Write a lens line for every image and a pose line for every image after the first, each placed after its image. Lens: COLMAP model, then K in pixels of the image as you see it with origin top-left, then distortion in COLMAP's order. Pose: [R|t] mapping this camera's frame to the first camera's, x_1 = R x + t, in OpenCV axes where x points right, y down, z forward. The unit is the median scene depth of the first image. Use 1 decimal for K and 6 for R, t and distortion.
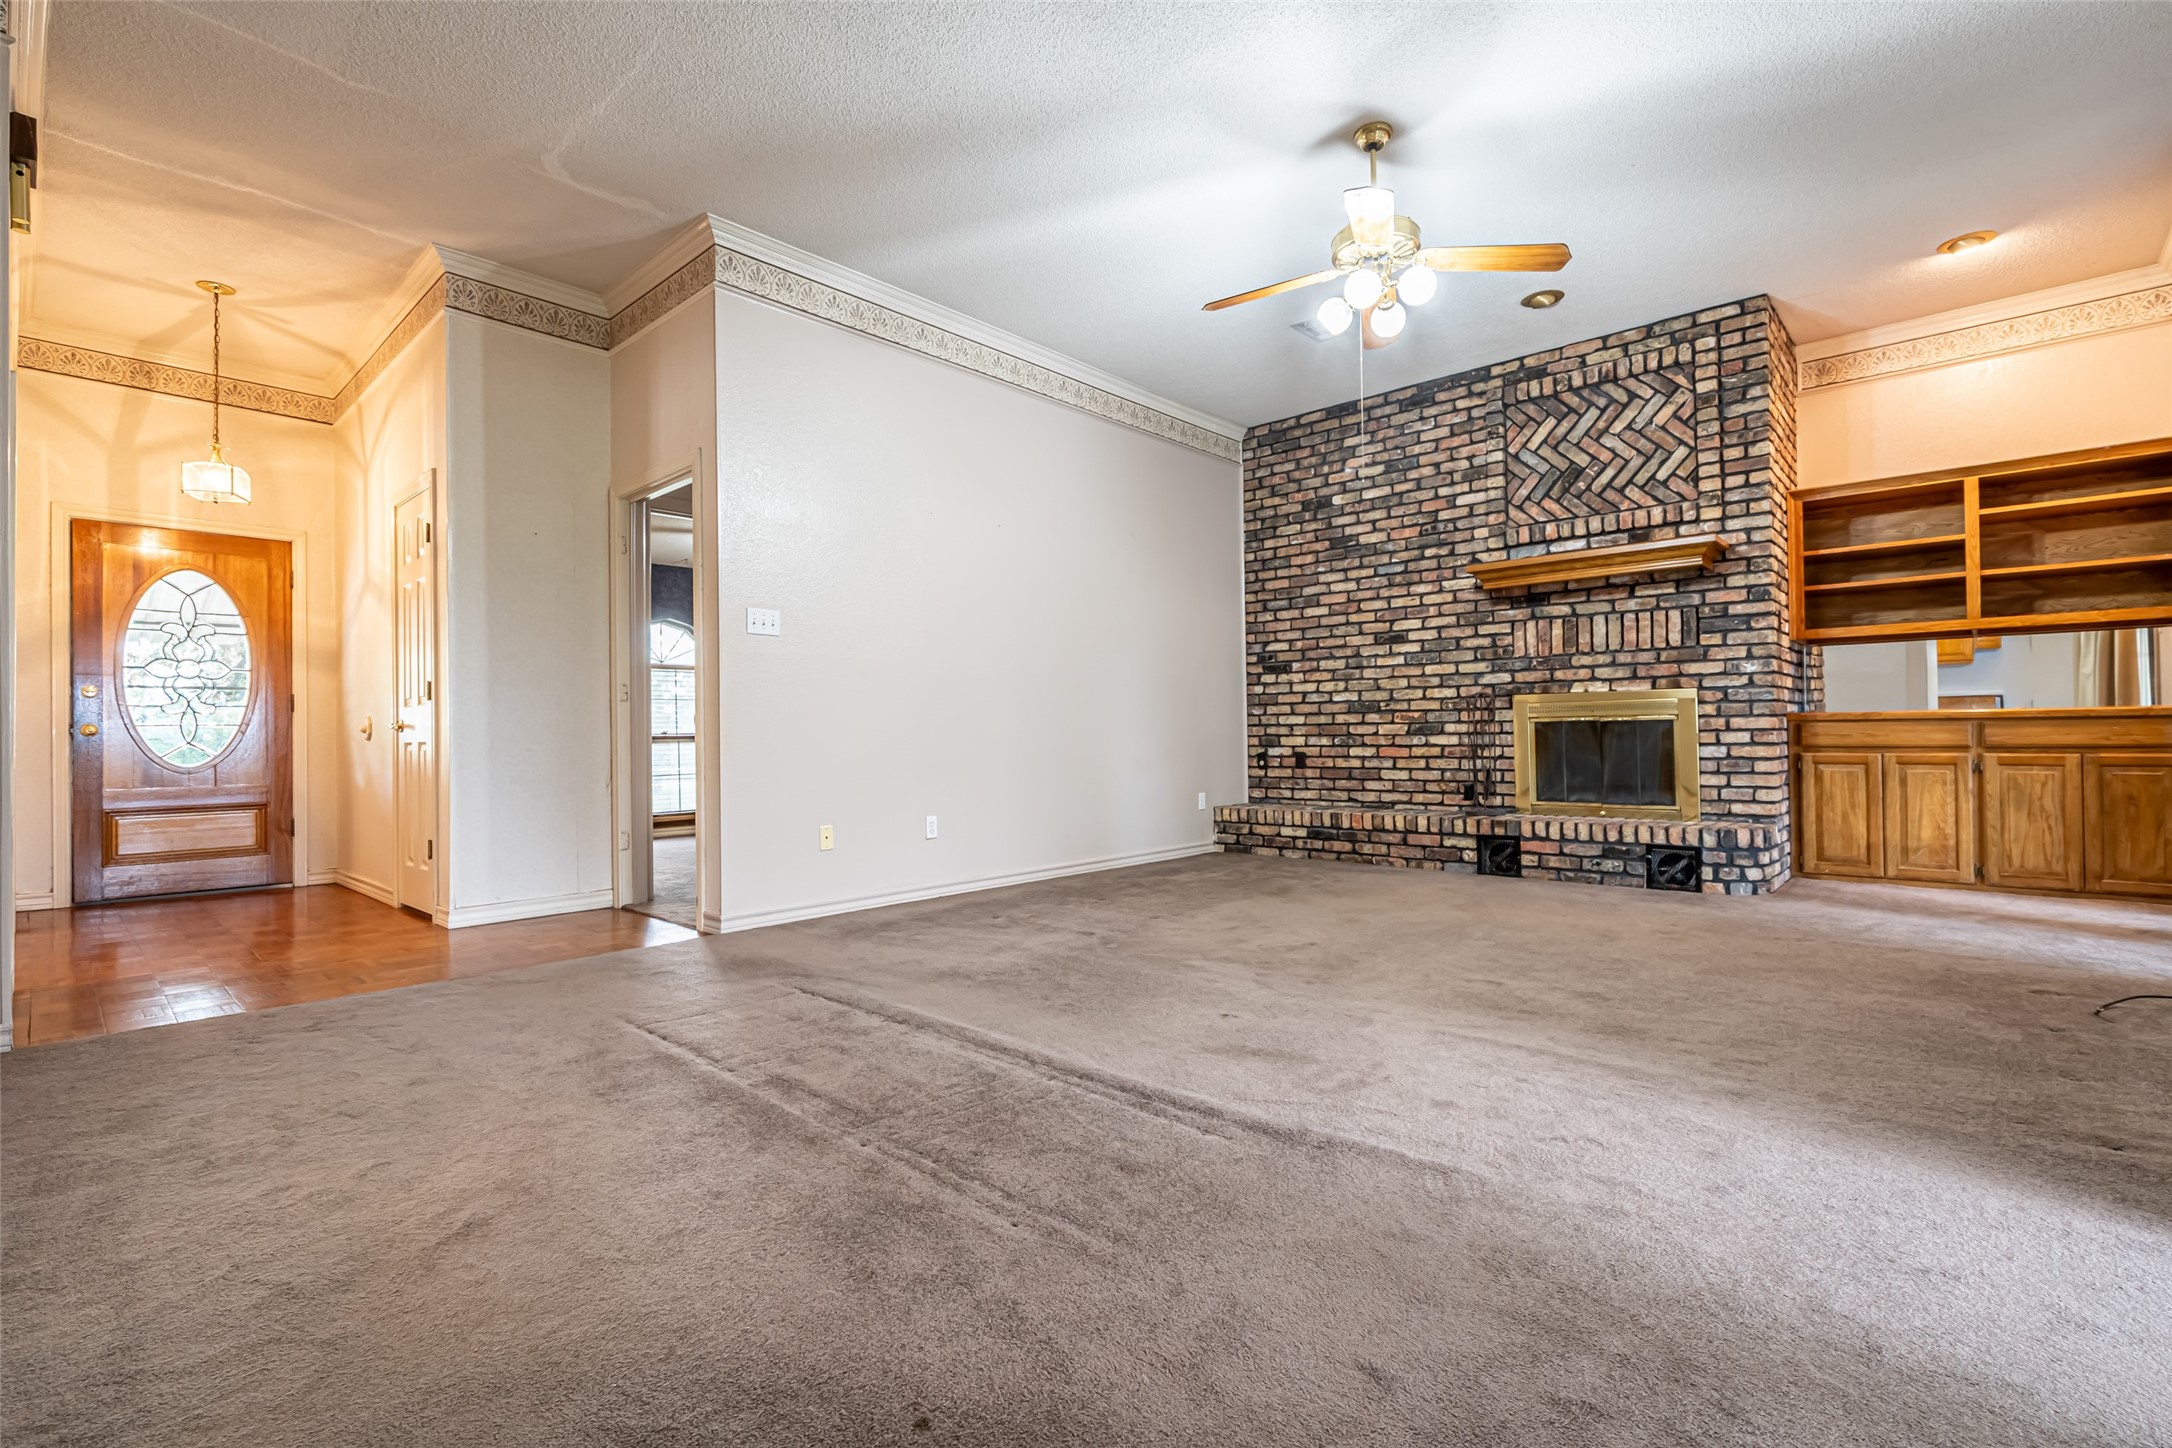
lens RADIAL K [[988.5, 0, 1086.0], [0, 988.5, 724.0], [0, 0, 1]] dist [-0.003213, 0.001717]
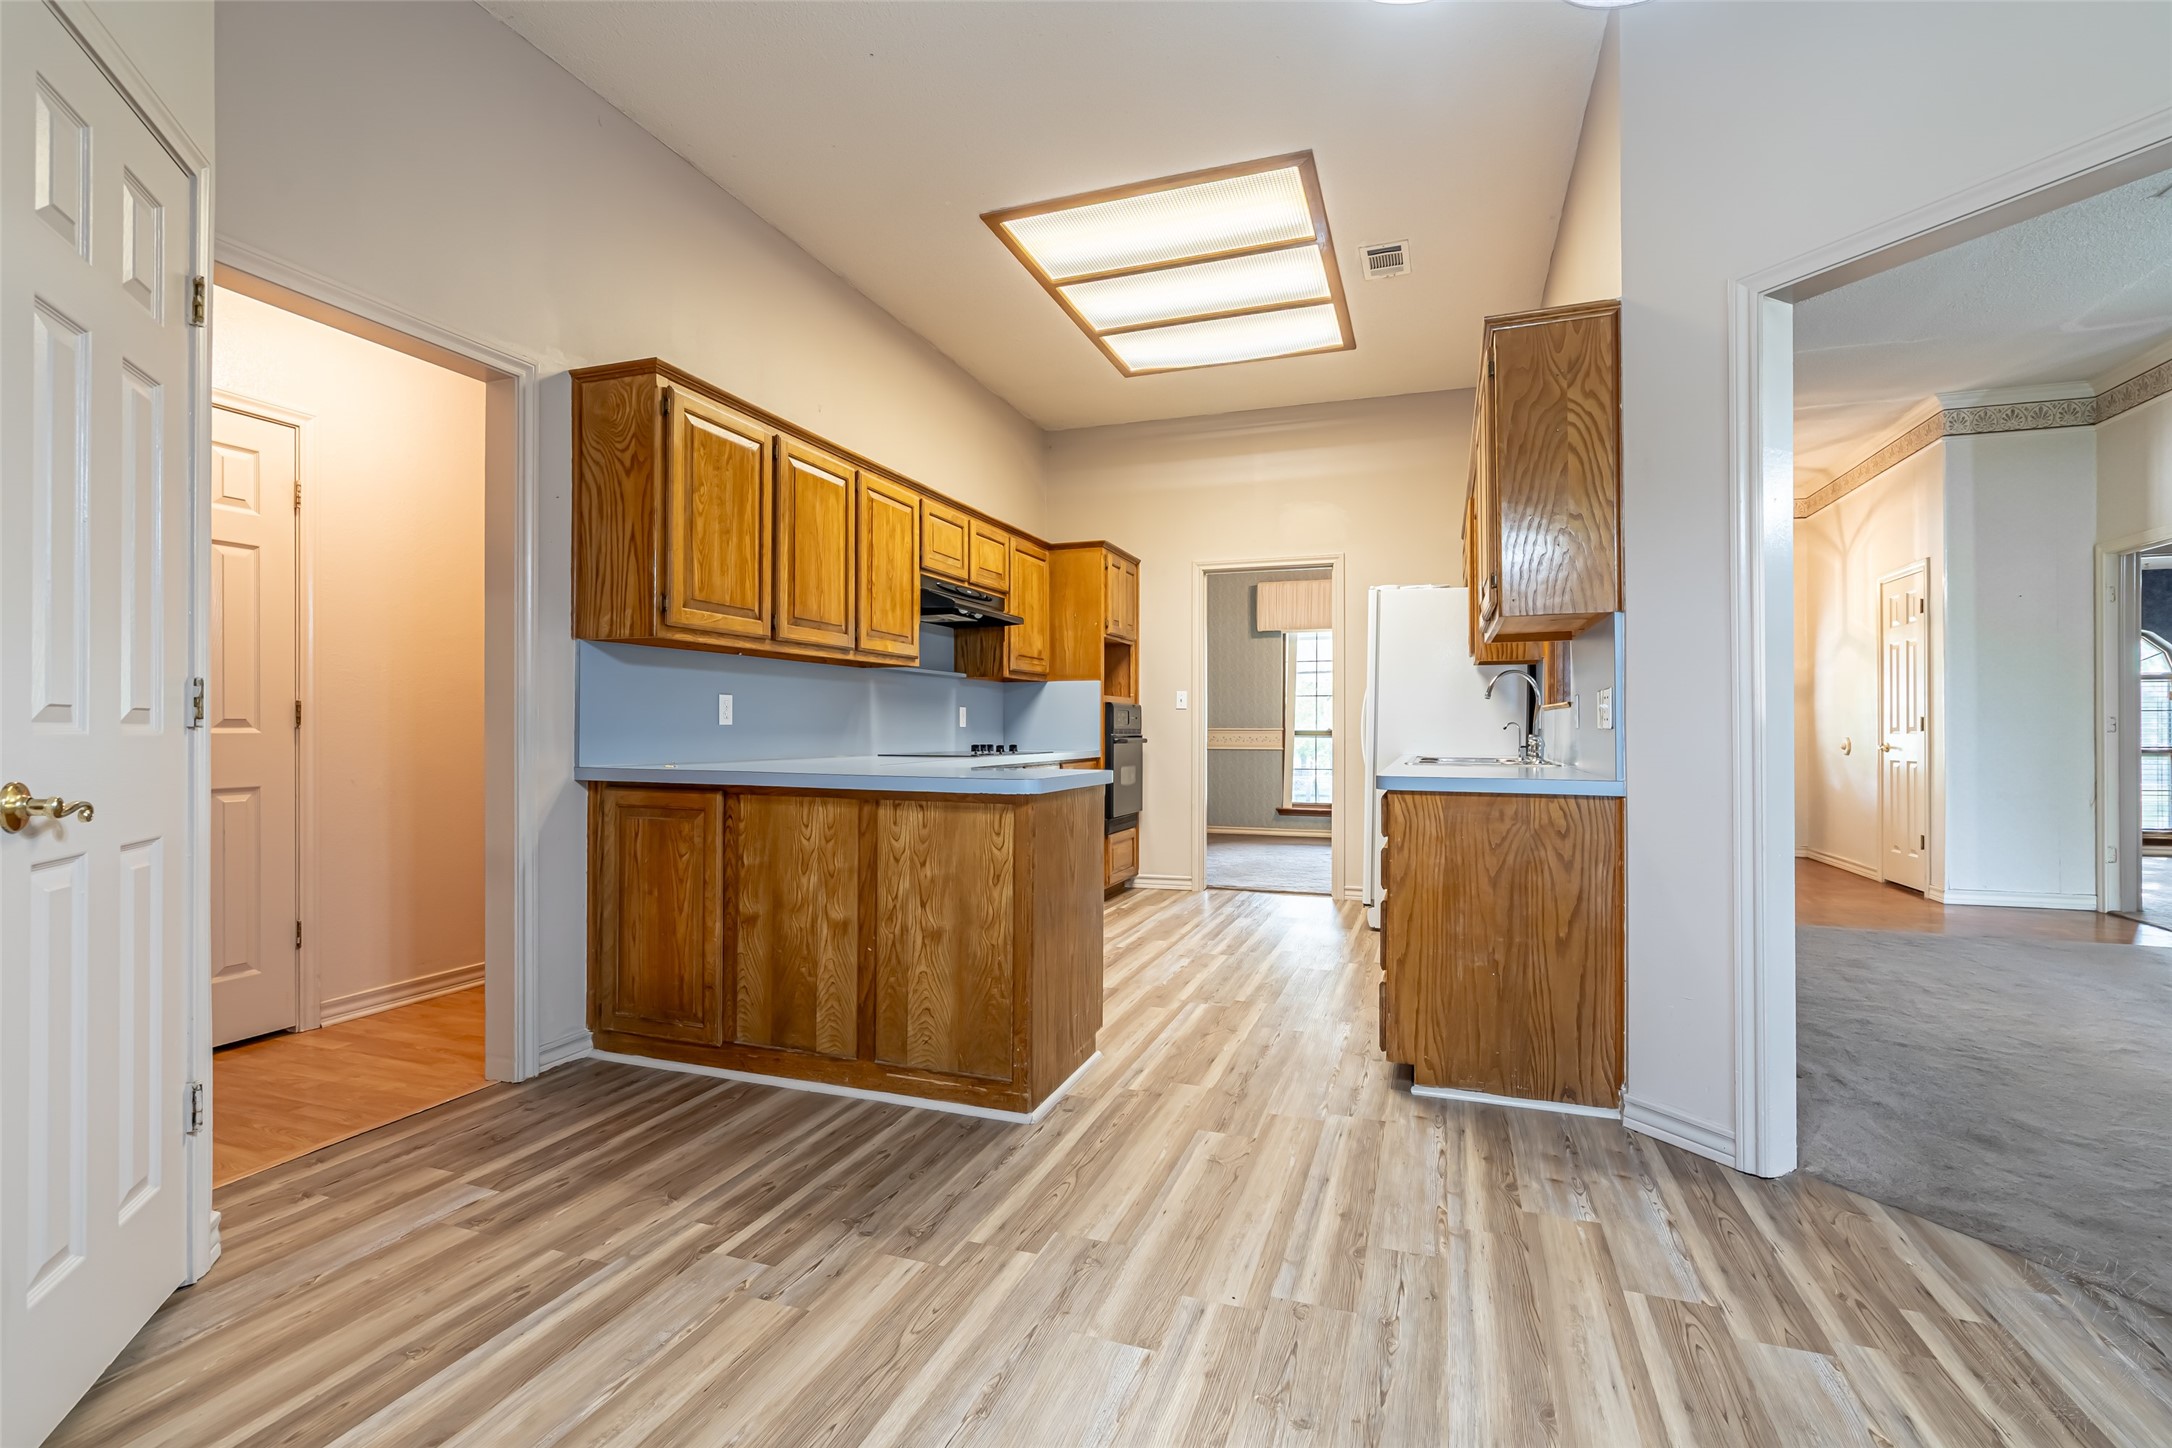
lens RADIAL K [[988.5, 0, 1086.0], [0, 988.5, 724.0], [0, 0, 1]] dist [-0.003213, 0.001717]
pose [[0.394242, 0.007482, -0.918976, 0.099177], [0.005980, 0.999925, 0.010706, -0.045877], [0.918987, -0.009716, 0.394168, -0.479471]]
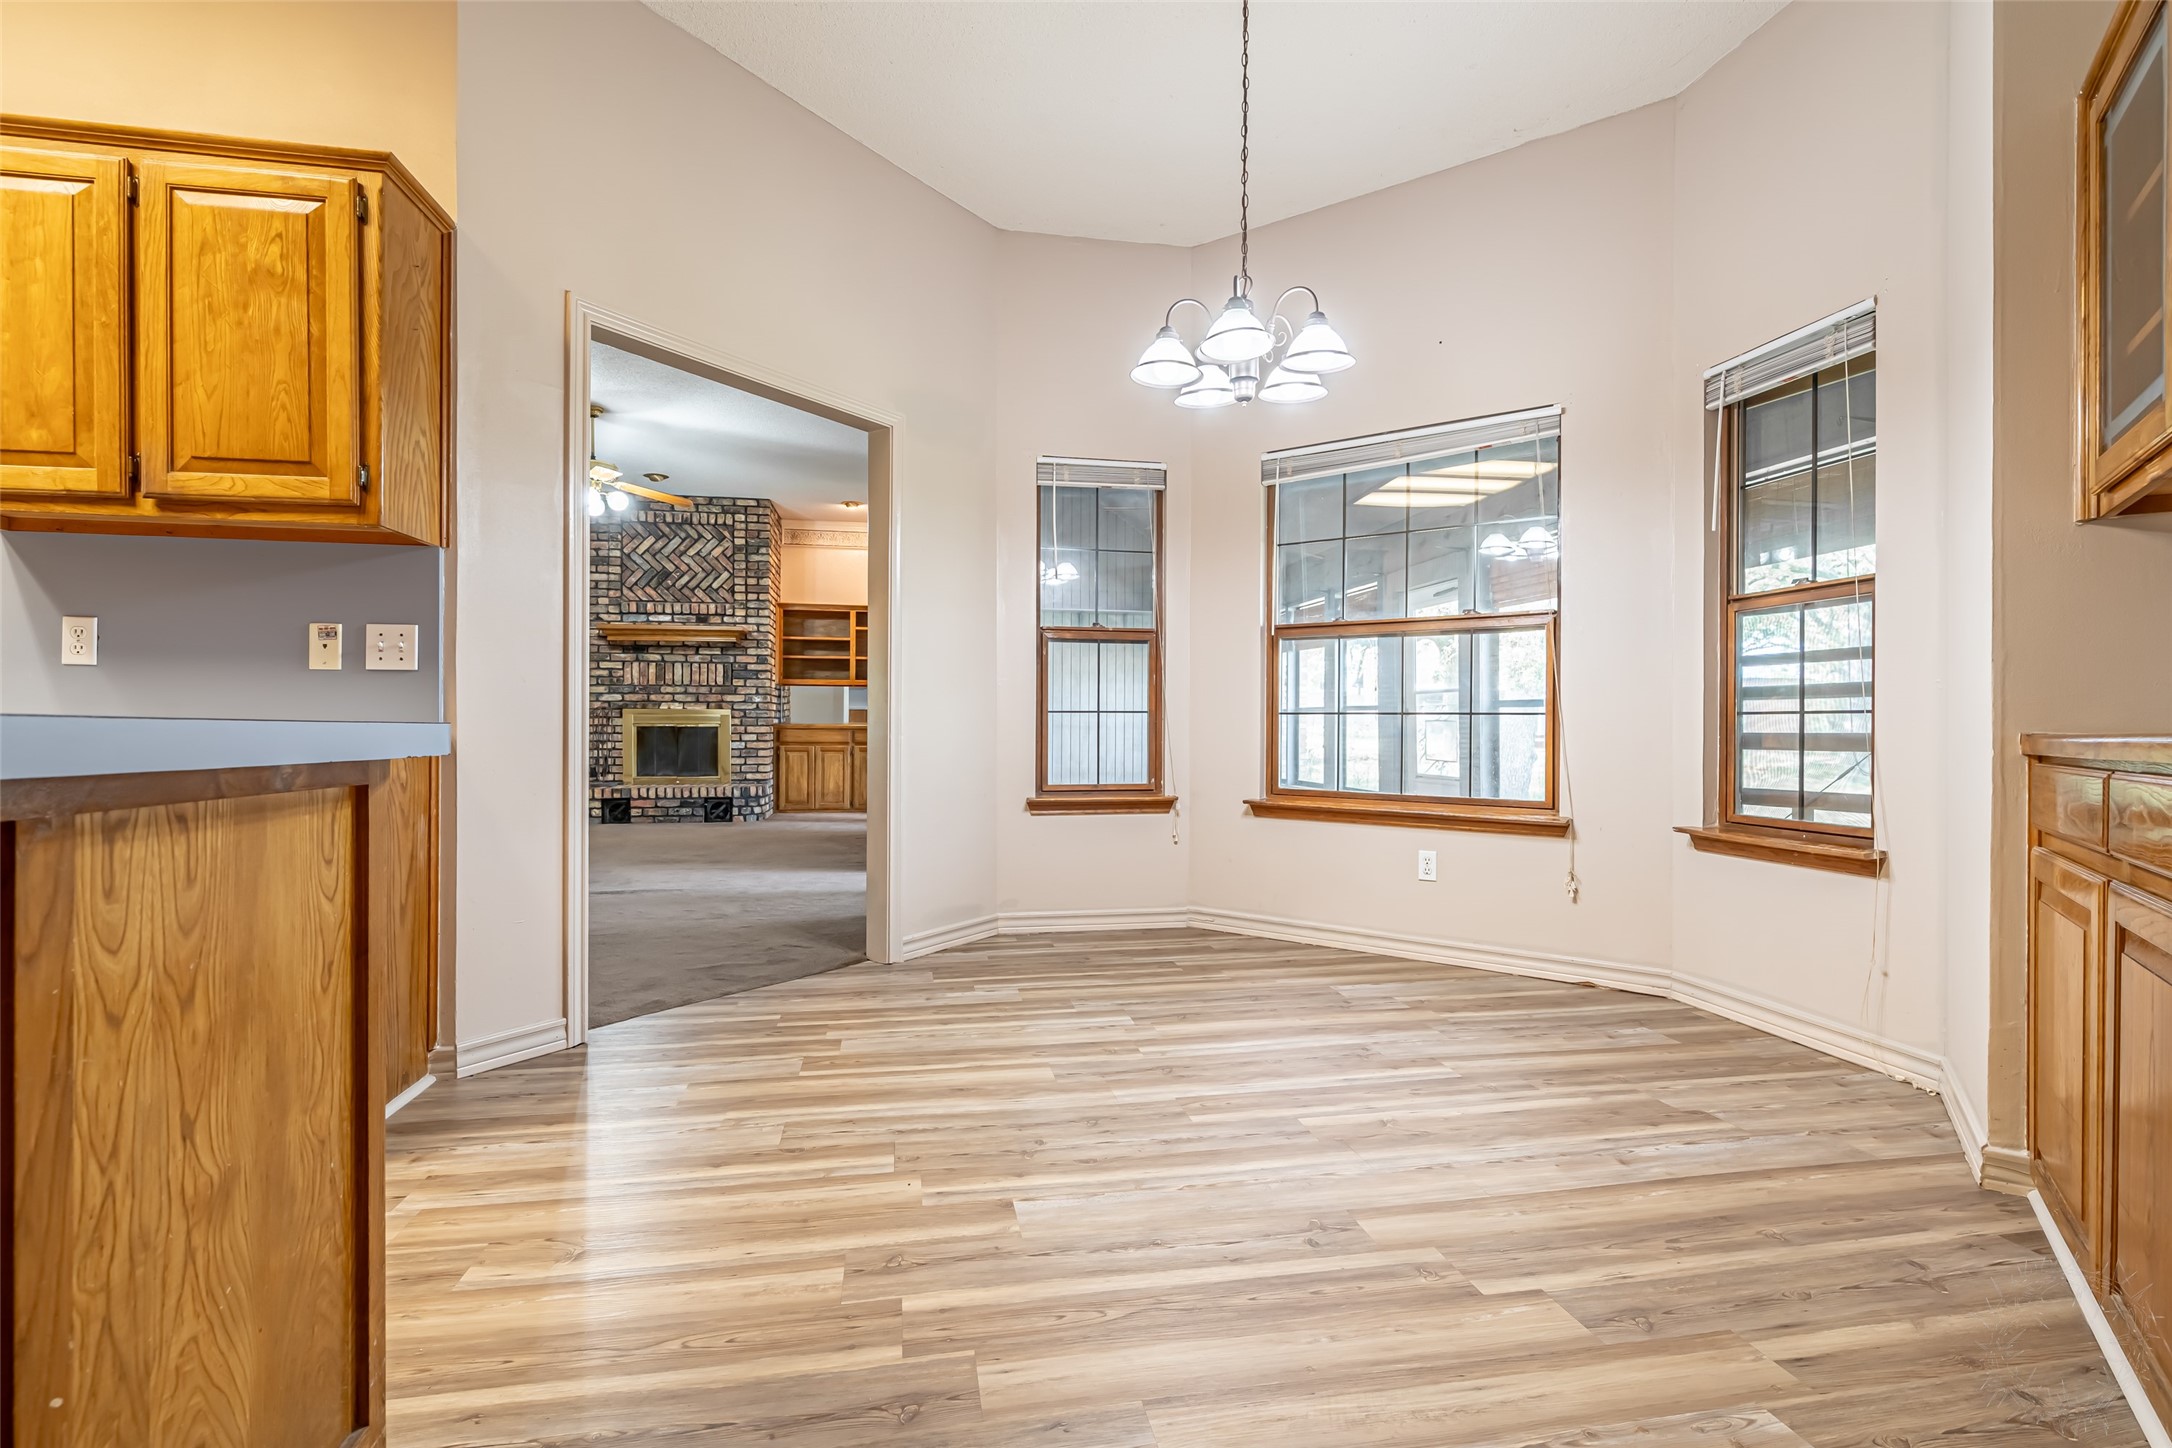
lens RADIAL K [[988.5, 0, 1086.0], [0, 988.5, 724.0], [0, 0, 1]] dist [-0.003213, 0.001717]
pose [[0.594178, 0.015544, 0.804184, -0.426934], [-0.021408, 0.999765, -0.003507, -0.017335], [-0.804049, -0.015132, 0.594371, -0.565872]]
